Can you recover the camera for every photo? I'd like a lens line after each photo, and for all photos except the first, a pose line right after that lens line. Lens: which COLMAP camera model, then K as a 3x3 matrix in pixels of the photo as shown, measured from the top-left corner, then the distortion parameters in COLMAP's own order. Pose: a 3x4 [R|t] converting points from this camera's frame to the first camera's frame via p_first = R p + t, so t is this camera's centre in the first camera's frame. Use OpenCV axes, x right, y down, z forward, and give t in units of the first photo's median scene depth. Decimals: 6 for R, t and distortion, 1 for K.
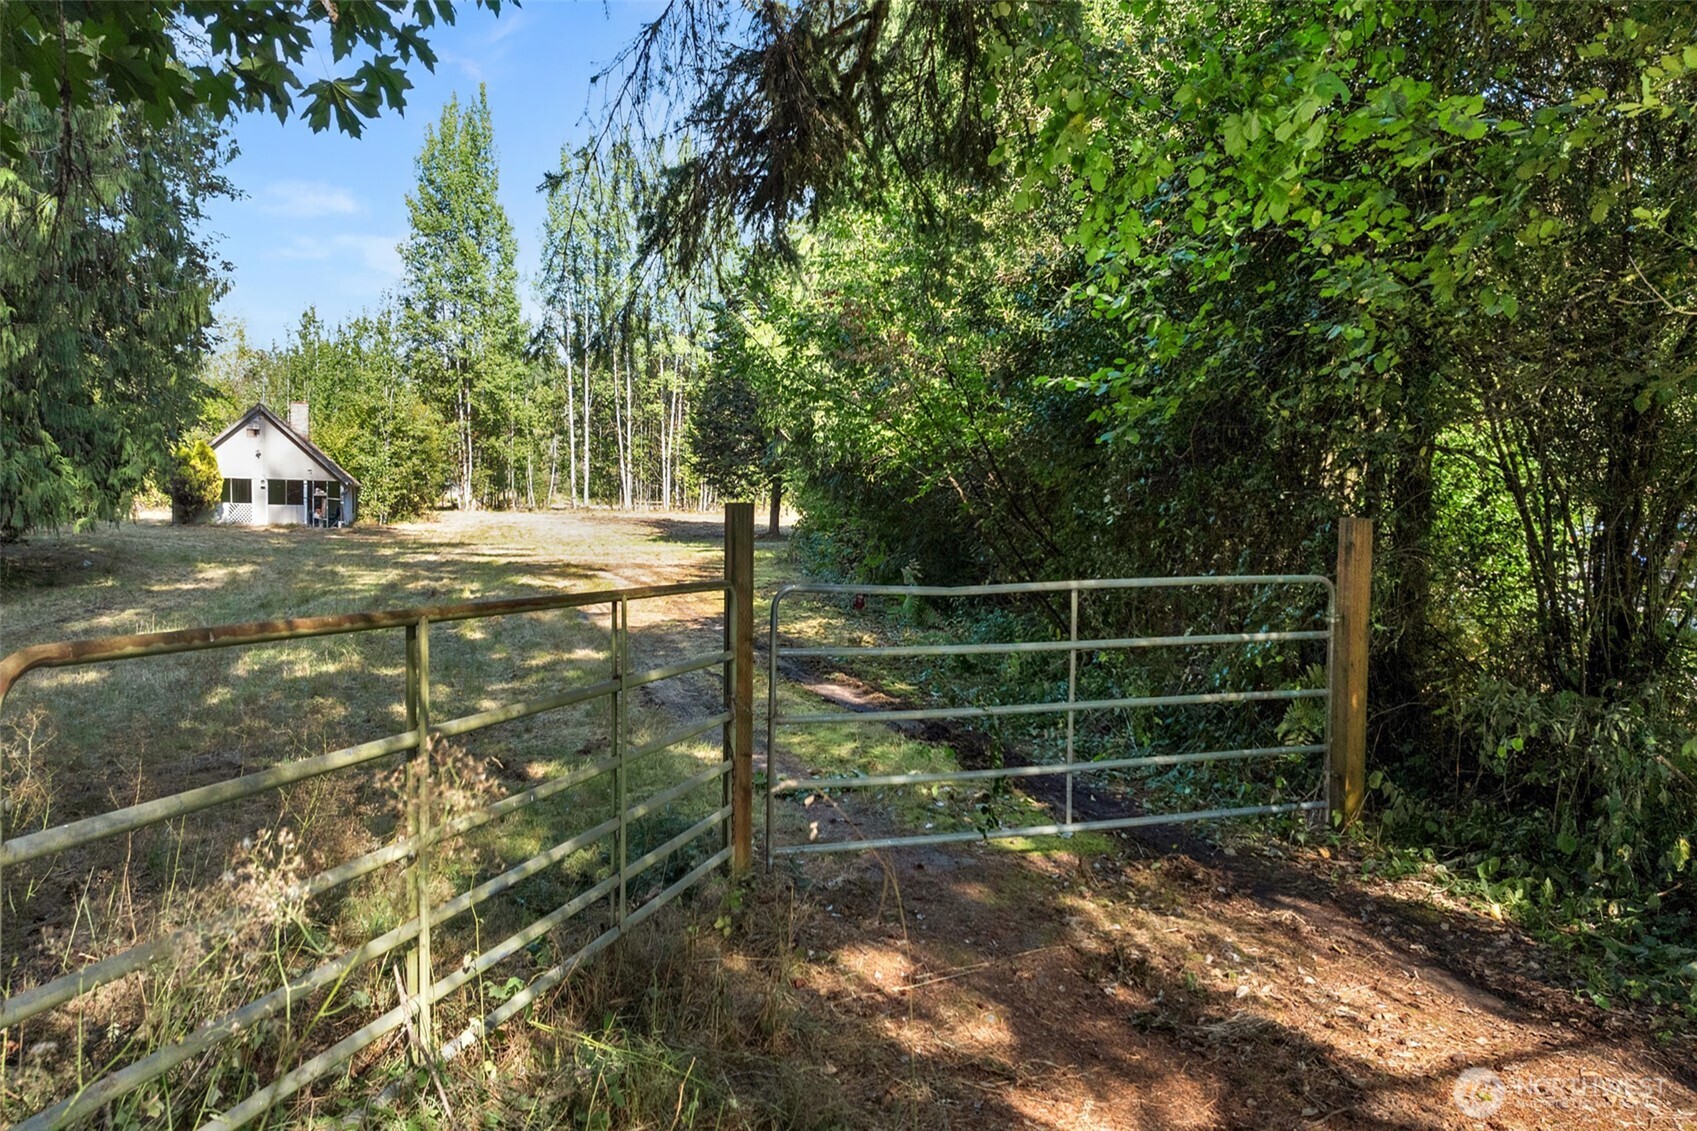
lens RADIAL K [[1173.6, 0, 849.4], [0, 1173.6, 560.9], [0, 0, 1]] dist [-0.021663, -0.000699]
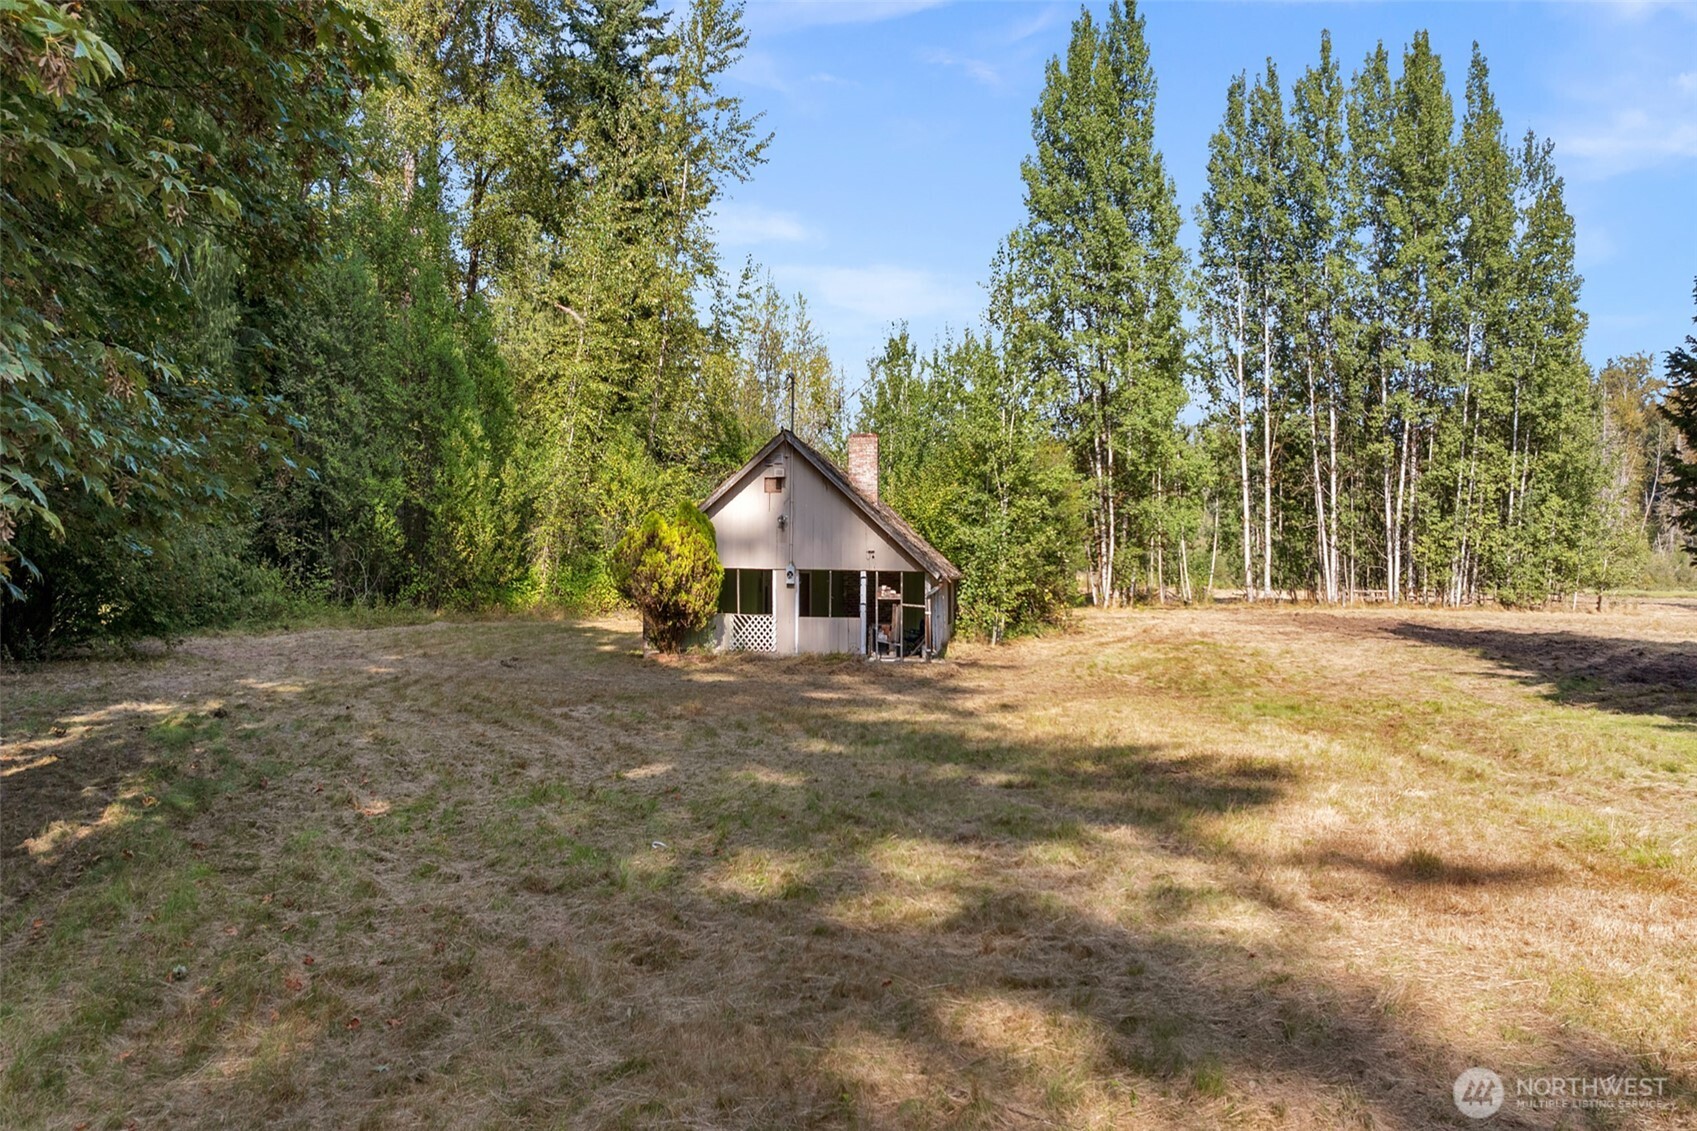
lens RADIAL K [[1173.6, 0, 848.9], [0, 1173.6, 563.6], [0, 0, 1]] dist [-0.021663, -0.000699]
pose [[0.881308, -0.016344, -0.472260, -0.142684], [-0.014671, 0.997973, -0.061917, -0.025320], [0.472315, 0.061497, 0.879282, 0.342504]]
